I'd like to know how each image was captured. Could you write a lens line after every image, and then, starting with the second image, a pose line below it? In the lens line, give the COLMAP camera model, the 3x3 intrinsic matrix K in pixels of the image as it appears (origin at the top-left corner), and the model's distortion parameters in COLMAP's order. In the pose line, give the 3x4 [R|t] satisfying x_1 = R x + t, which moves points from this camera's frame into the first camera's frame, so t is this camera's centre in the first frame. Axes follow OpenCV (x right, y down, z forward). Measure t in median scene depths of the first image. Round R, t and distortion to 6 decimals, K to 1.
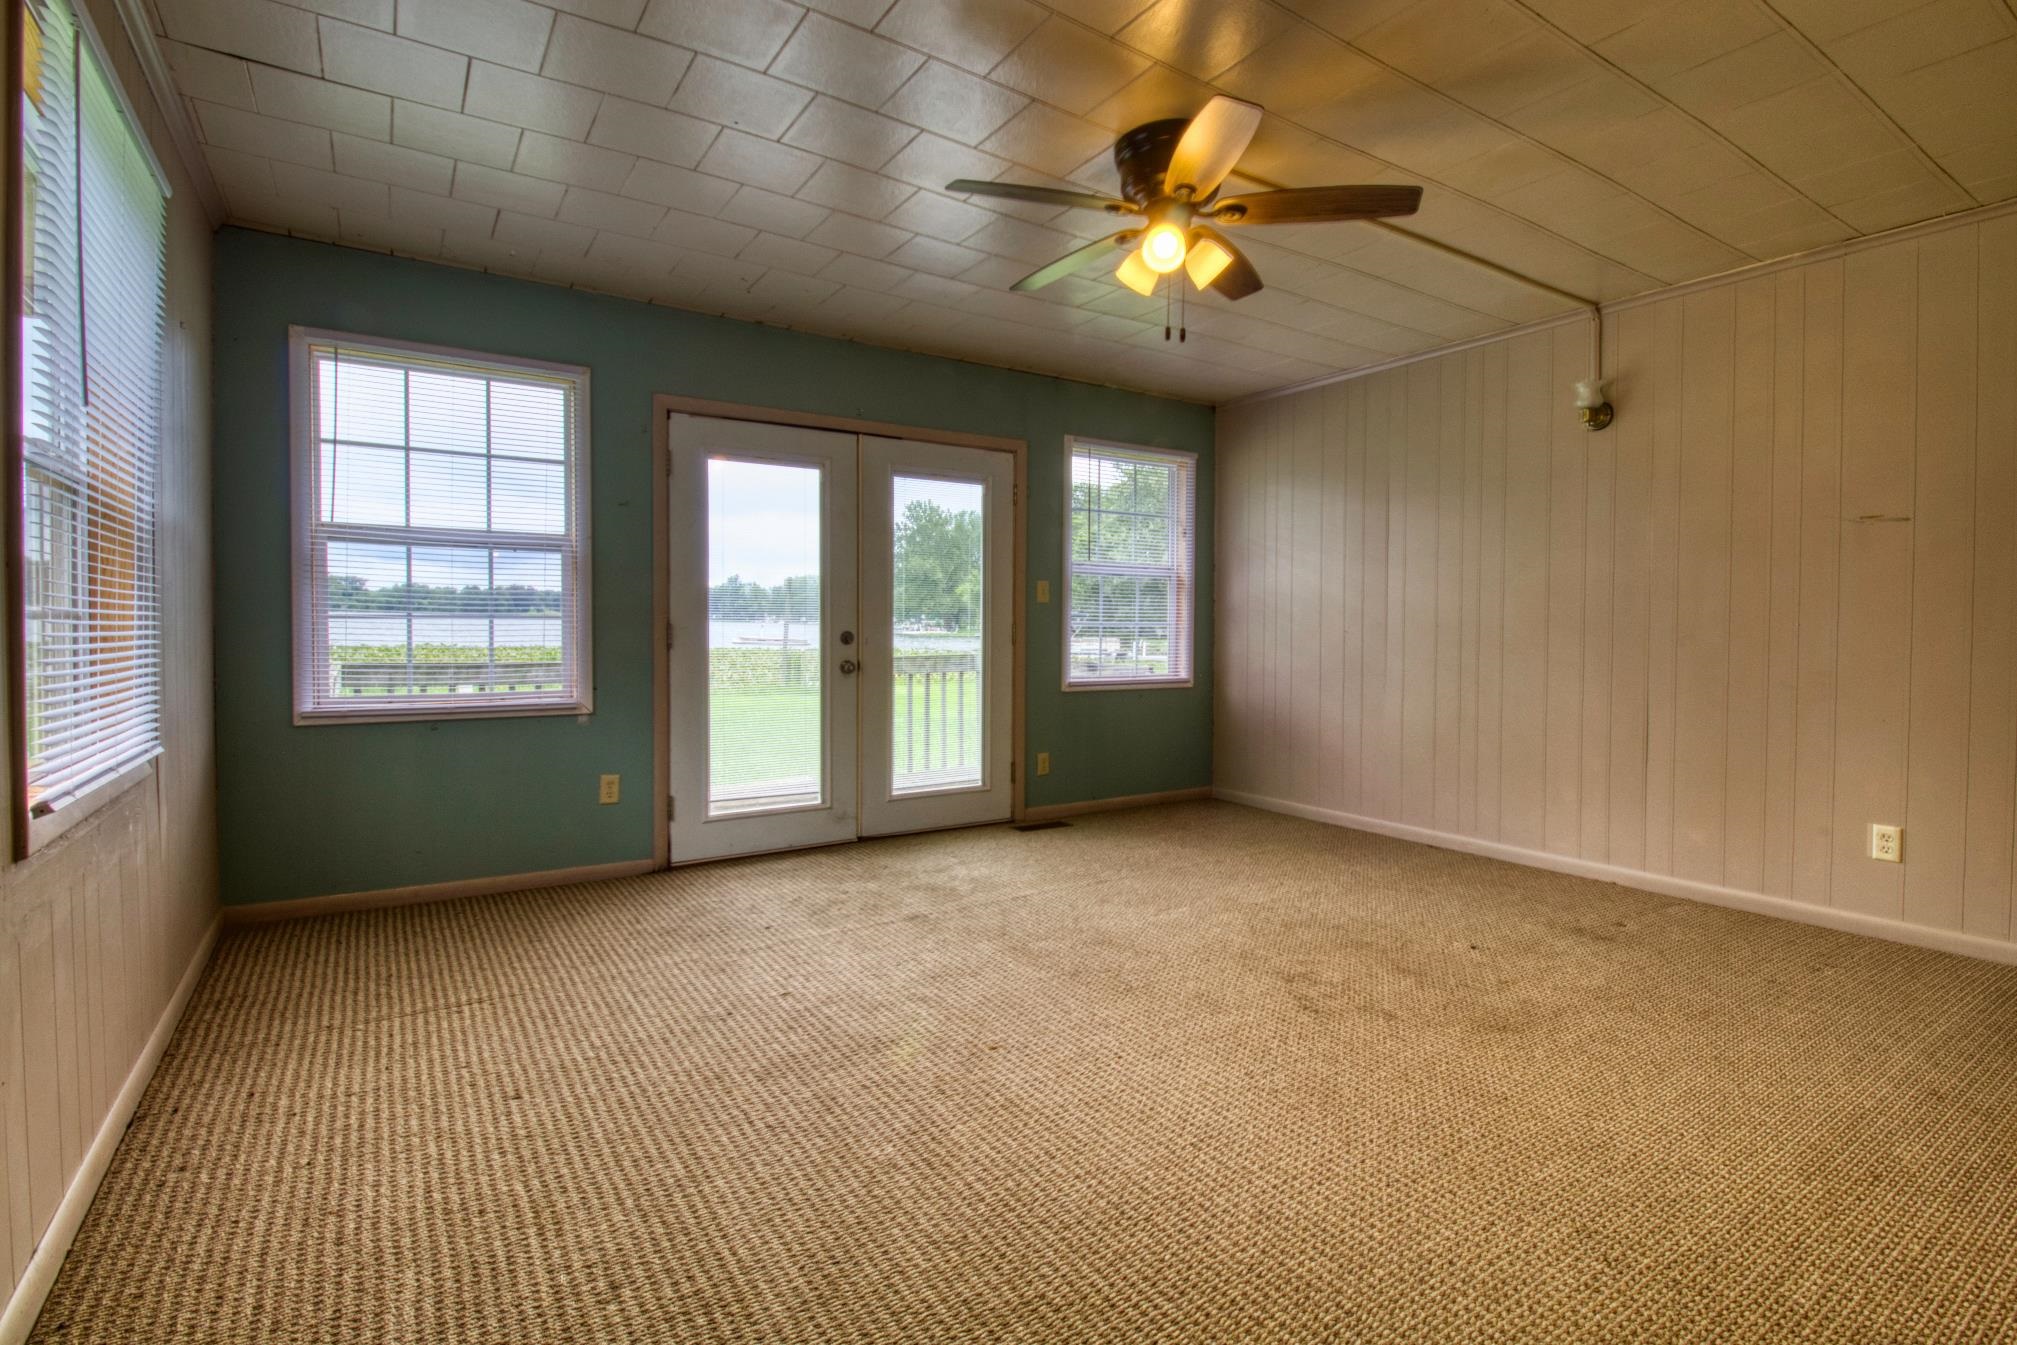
lens RADIAL K [[941.2, 0, 1020.4], [0, 941.2, 641.6], [0, 0, 1]] dist [0.025200, -0.026714]
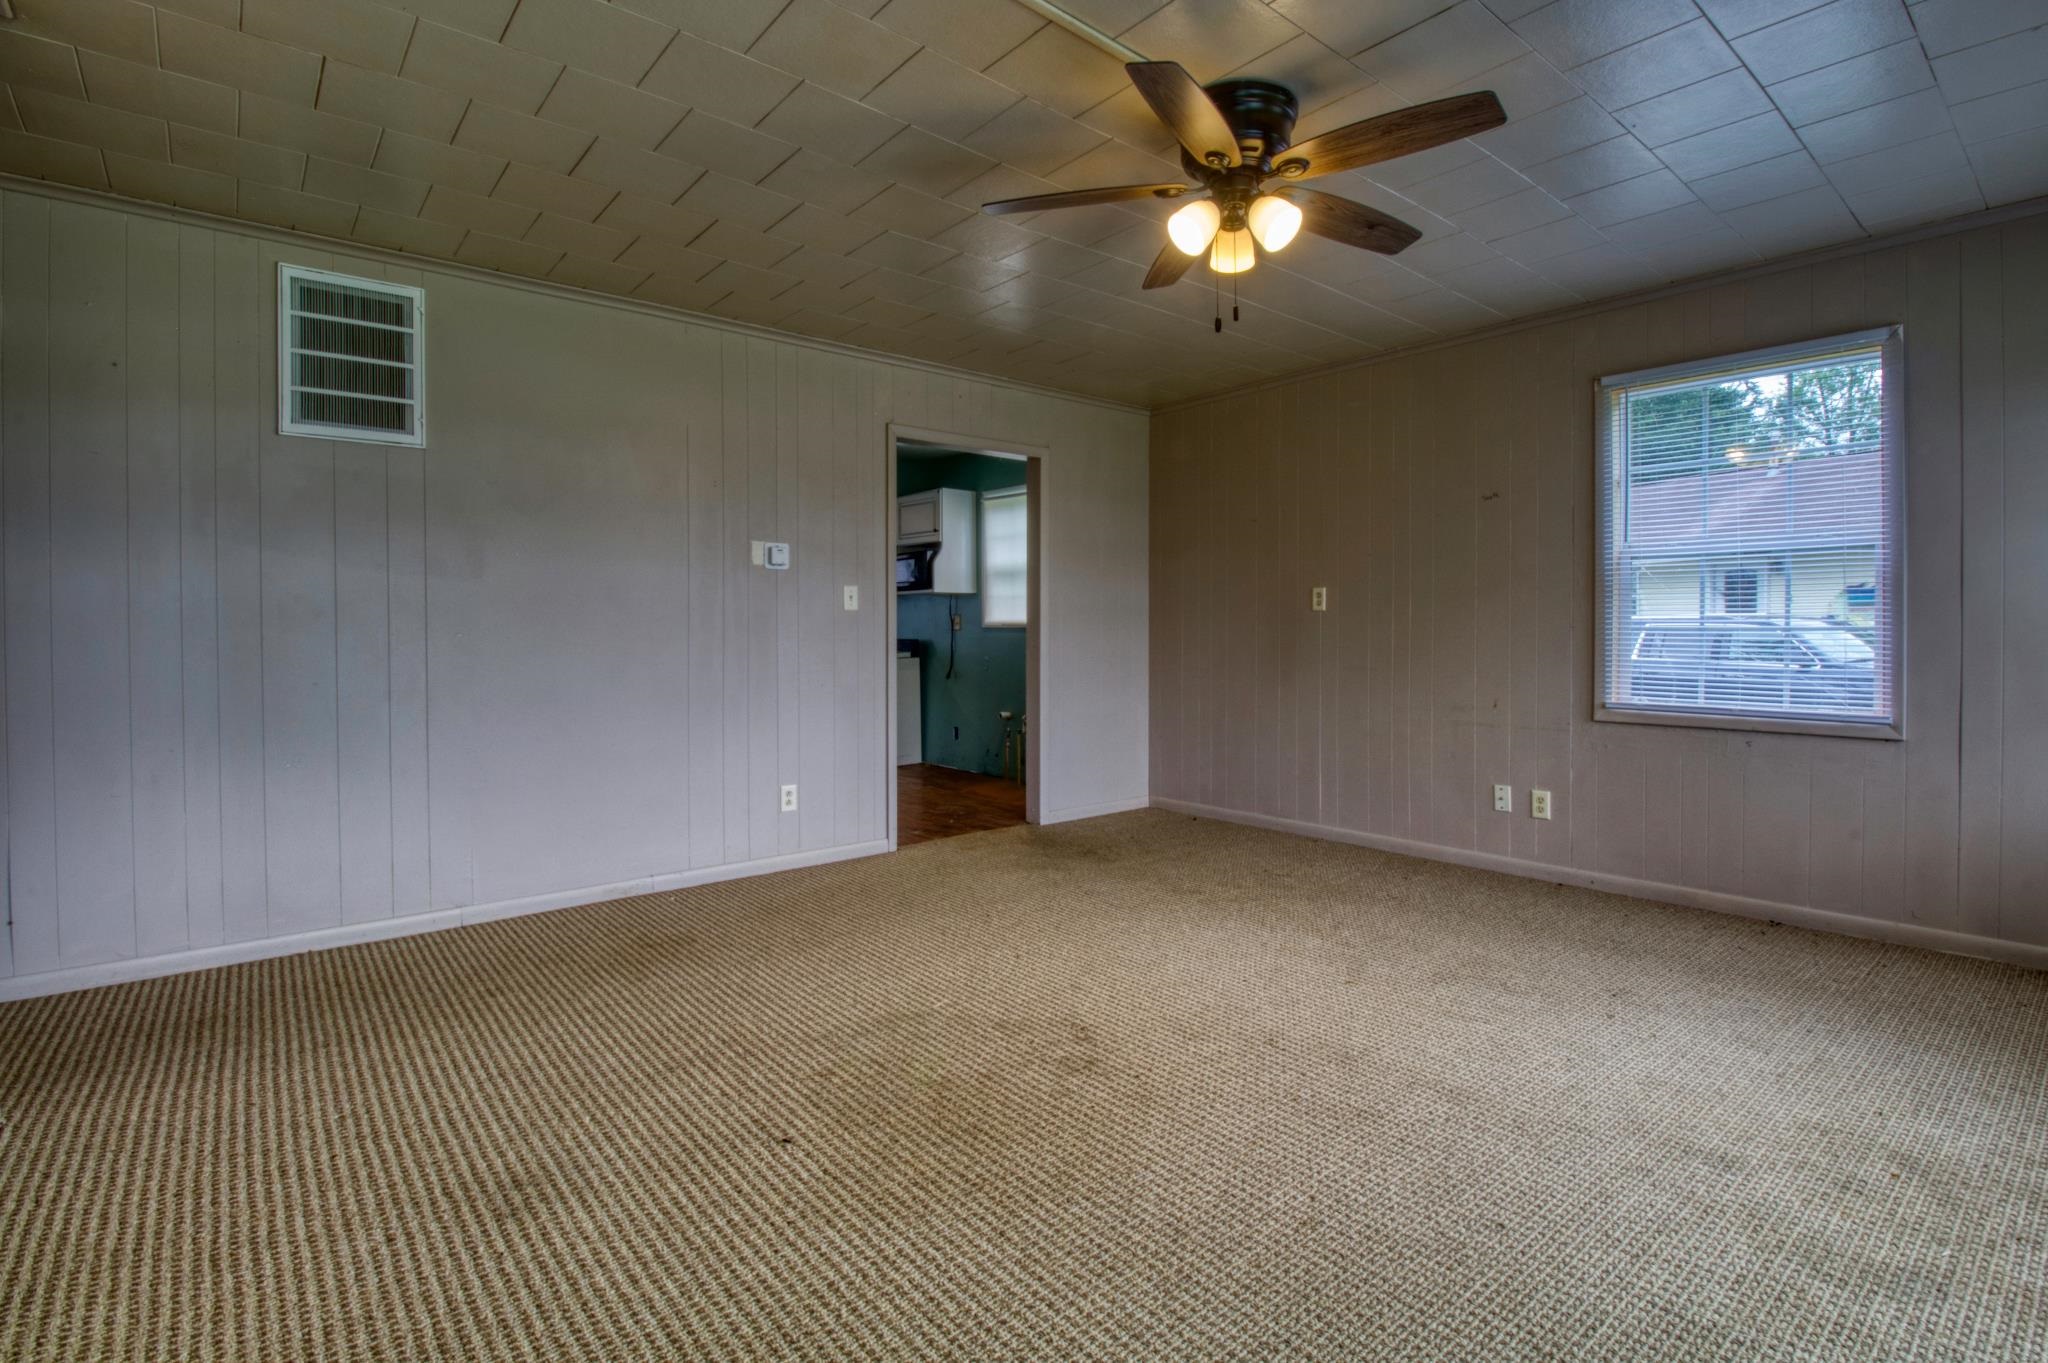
lens RADIAL K [[979.6, 0, 1026.5], [0, 979.6, 639.2], [0, 0, 1]] dist [0.000224, -0.000185]
pose [[-0.994291, -0.001891, -0.106689, 0.291564], [-0.004573, 0.999679, 0.024902, -0.021961], [0.106608, 0.025248, -0.993981, 1.237269]]
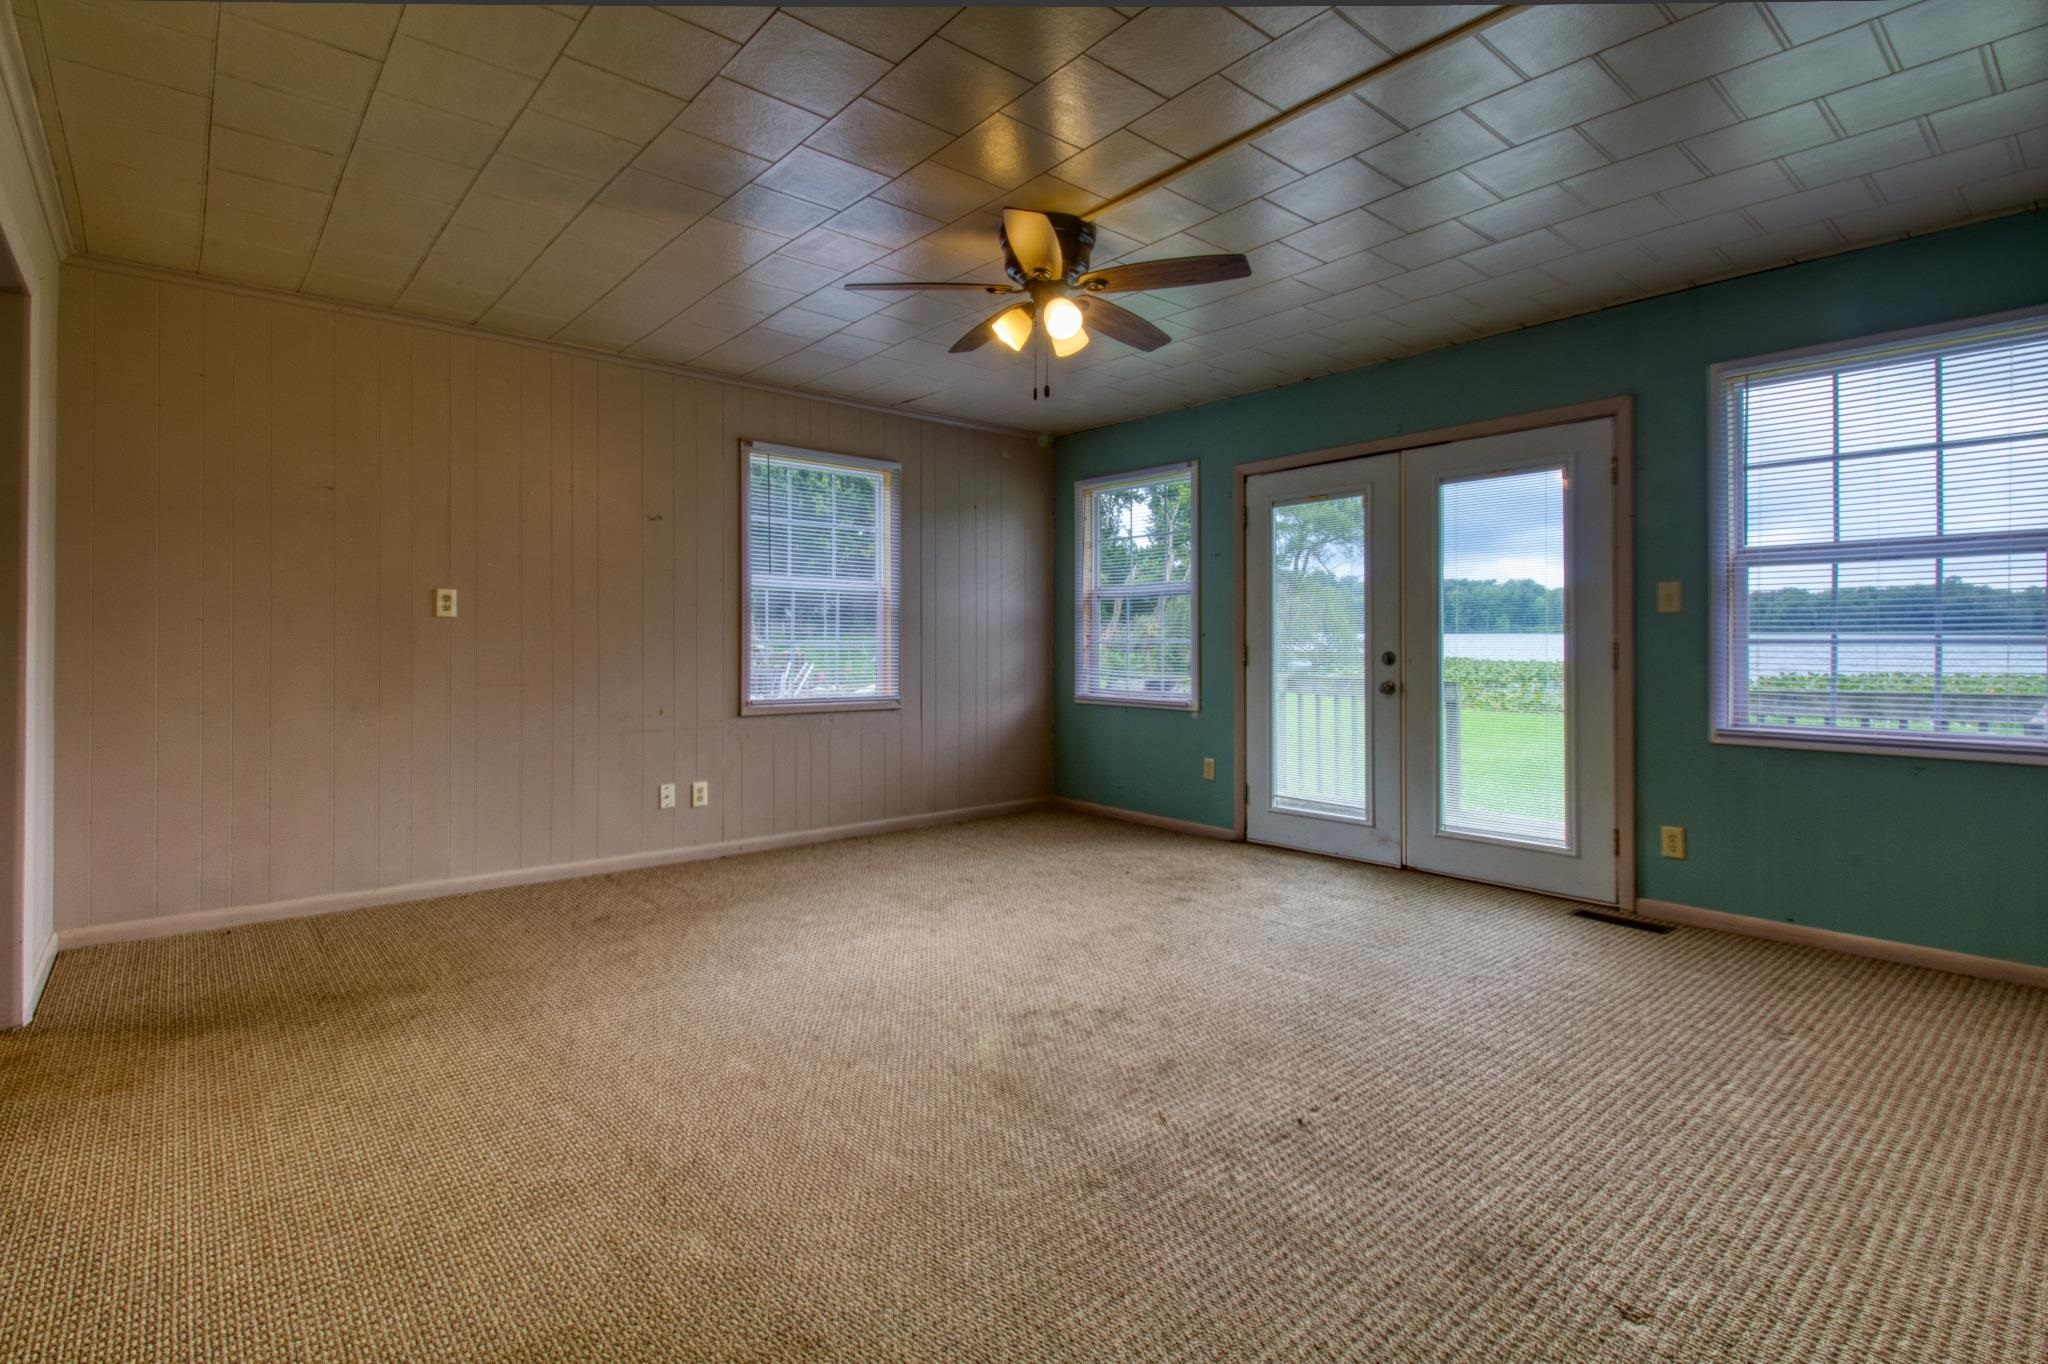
lens RADIAL K [[979.6, 0, 1026.5], [0, 979.6, 639.7], [0, 0, 1]] dist [0.000224, -0.000185]
pose [[0.130692, -0.011261, -0.991359, 0.853052], [-0.018056, 0.999743, -0.013736, -0.003132], [0.991259, 0.019695, 0.130455, 0.528692]]
